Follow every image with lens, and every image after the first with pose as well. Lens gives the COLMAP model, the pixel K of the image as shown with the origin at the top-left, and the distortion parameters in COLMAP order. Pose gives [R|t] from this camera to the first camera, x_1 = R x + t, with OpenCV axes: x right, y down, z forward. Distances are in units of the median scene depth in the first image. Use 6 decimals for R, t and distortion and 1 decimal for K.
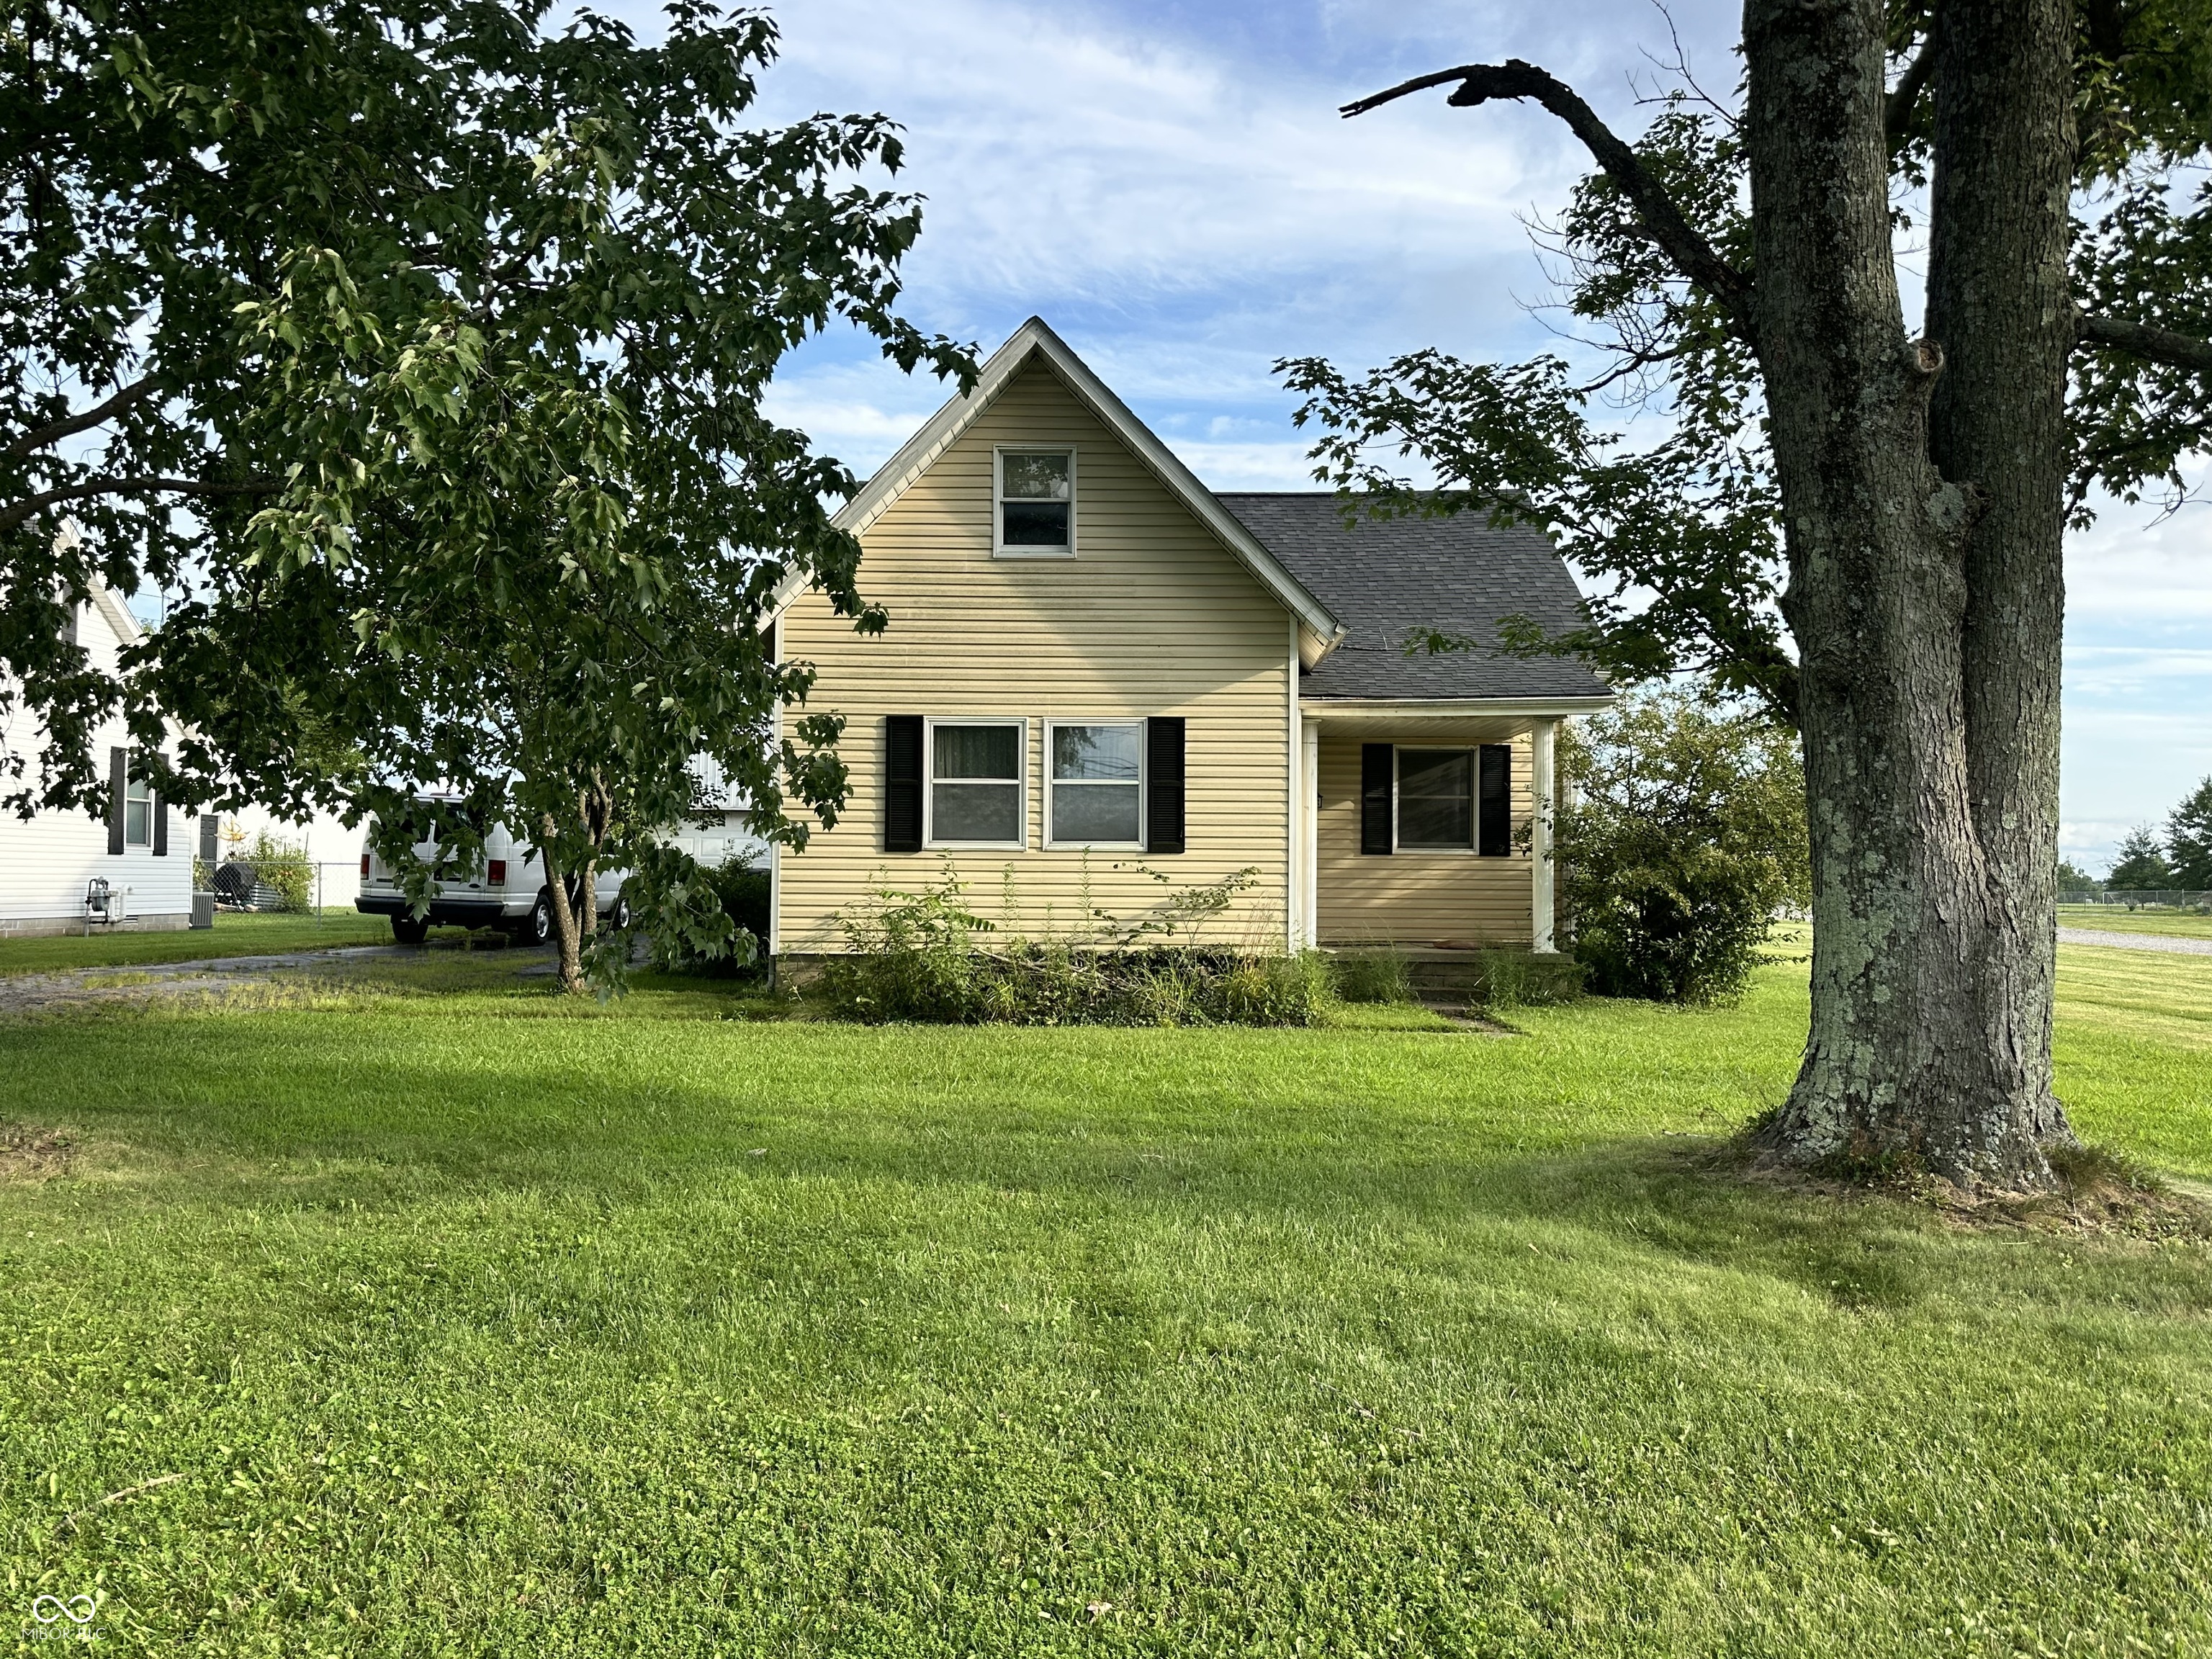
lens RADIAL K [[1724.0, 0, 1066.1], [0, 1724.0, 833.9], [0, 0, 1]] dist [0.042025, -0.079251]
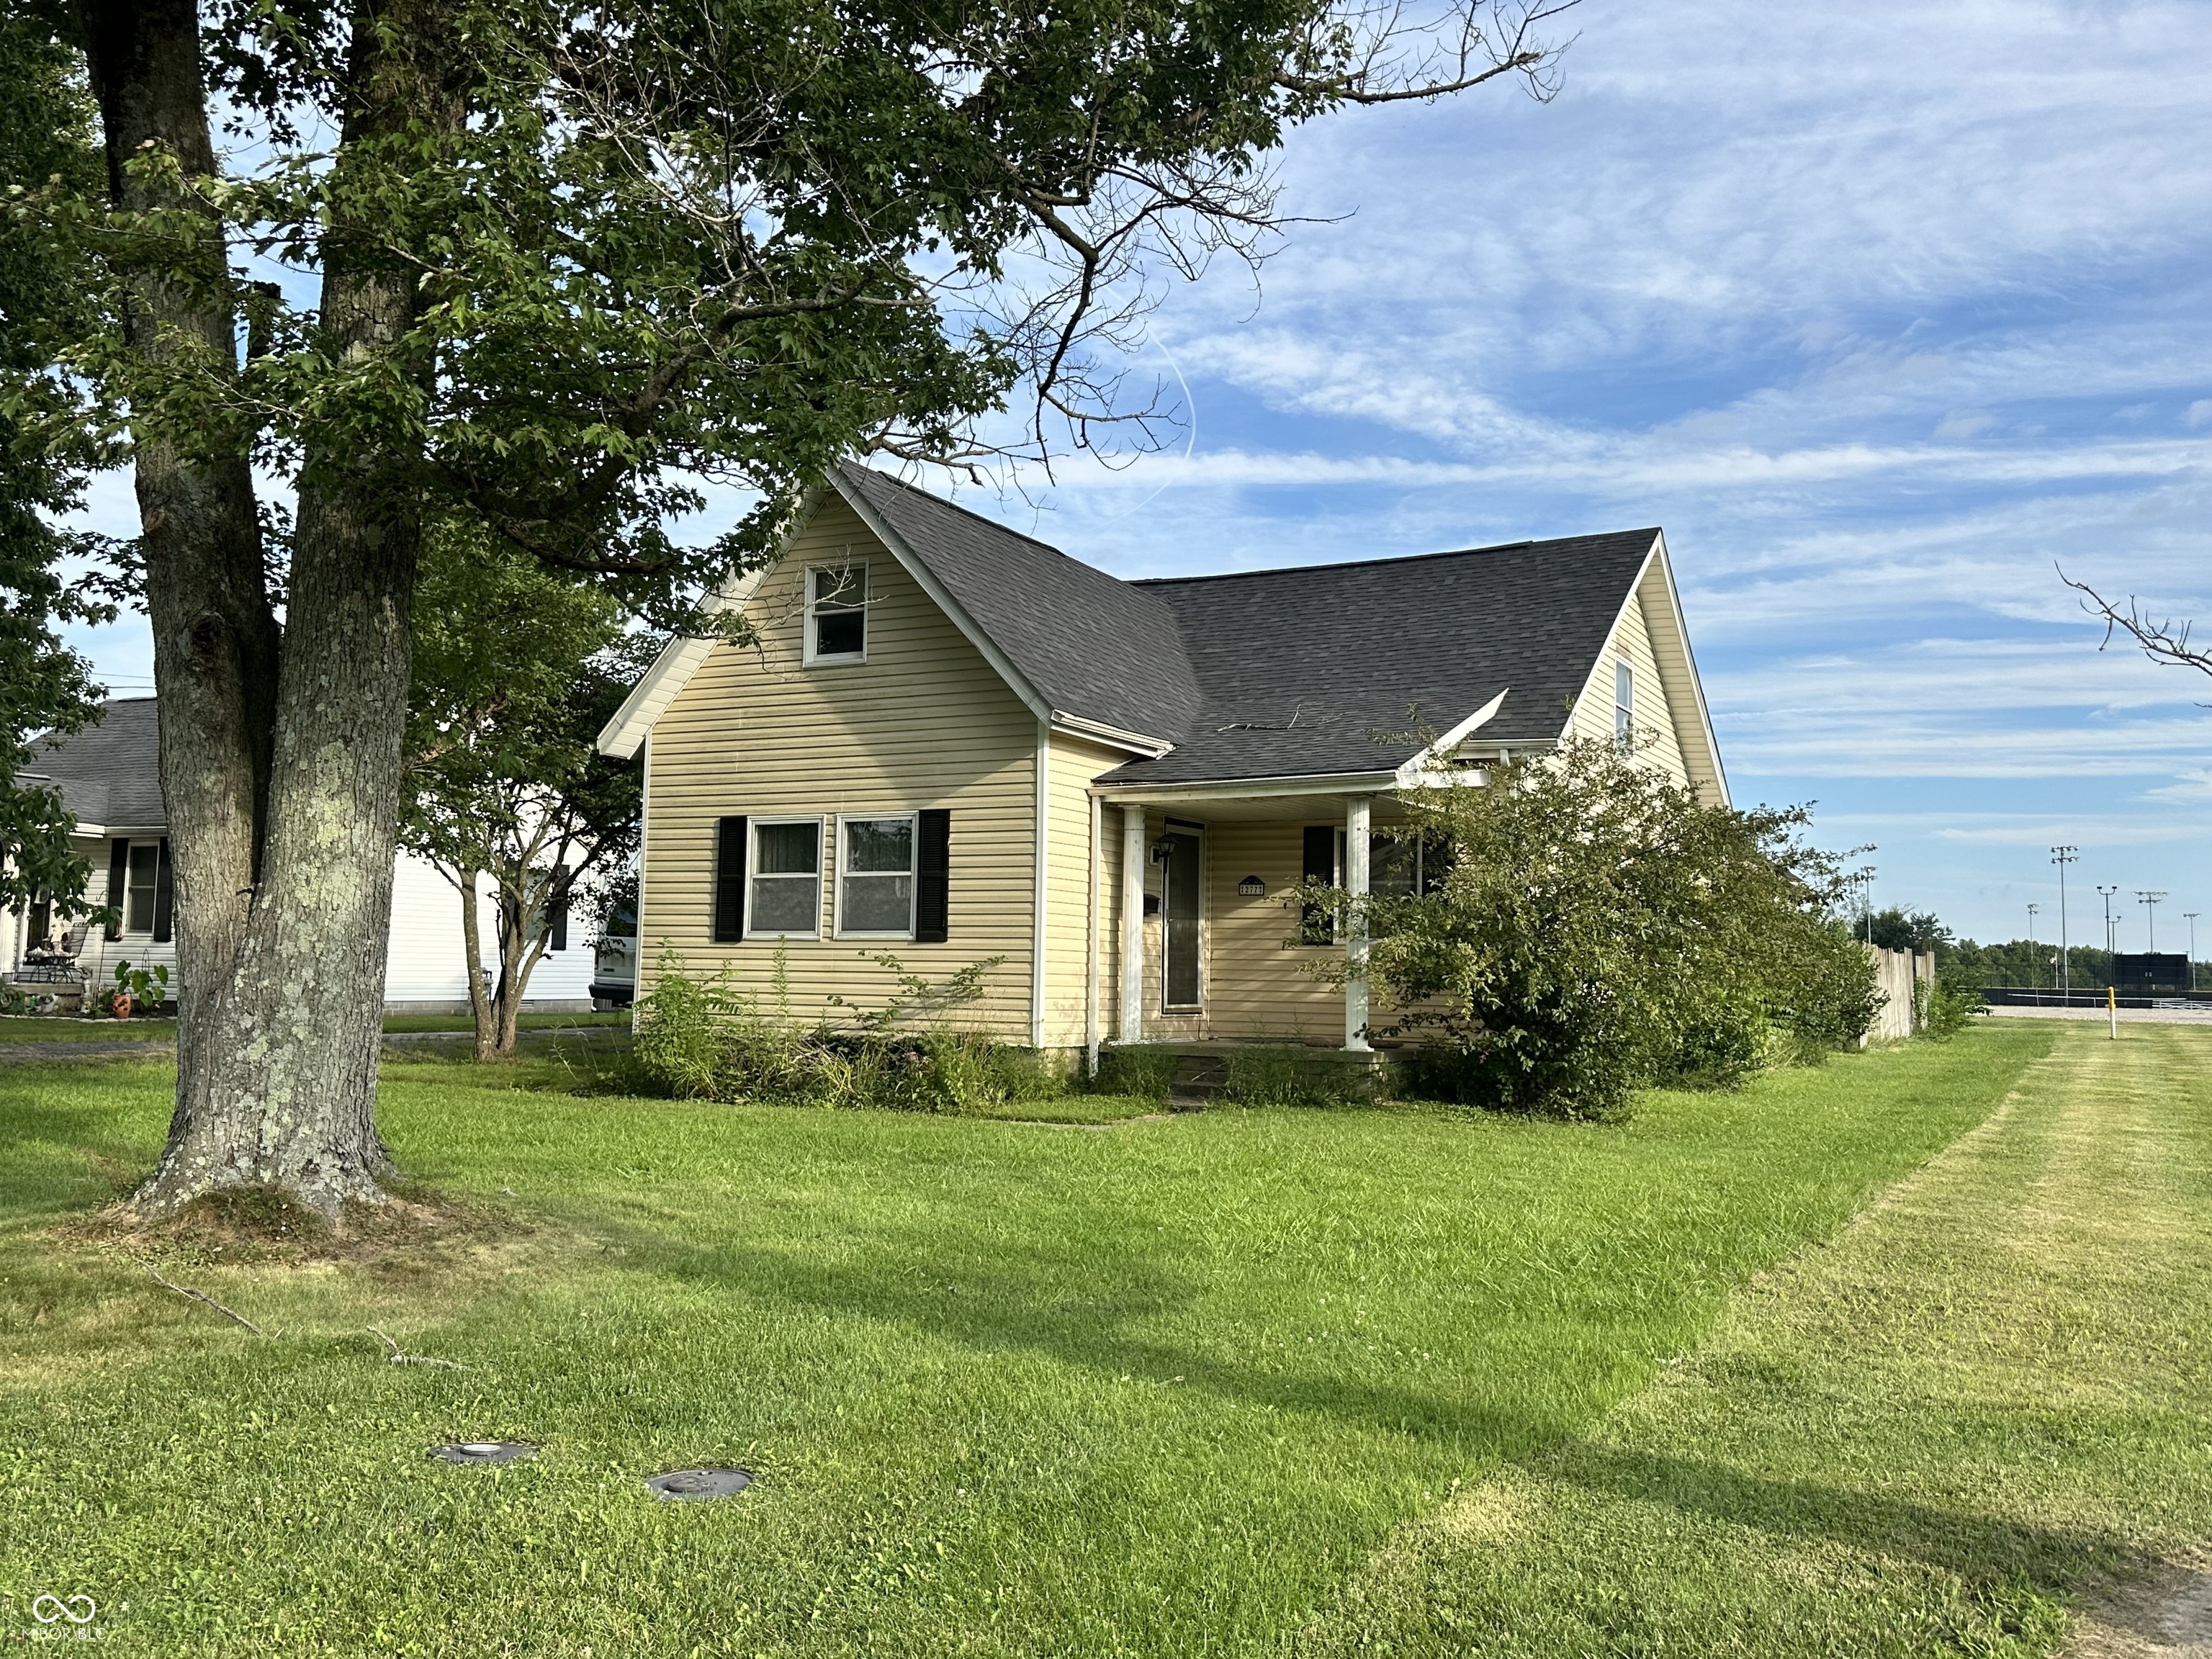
lens RADIAL K [[1824.3, 0, 1106.0], [0, 1824.3, 829.5], [0, 0, 1]] dist [0.109873, -0.193135]
pose [[0.874899, -0.033176, -0.483167, 0.869475], [0.007289, 0.998440, -0.055359, 0.006903], [0.484250, 0.044912, 0.873776, 0.126172]]
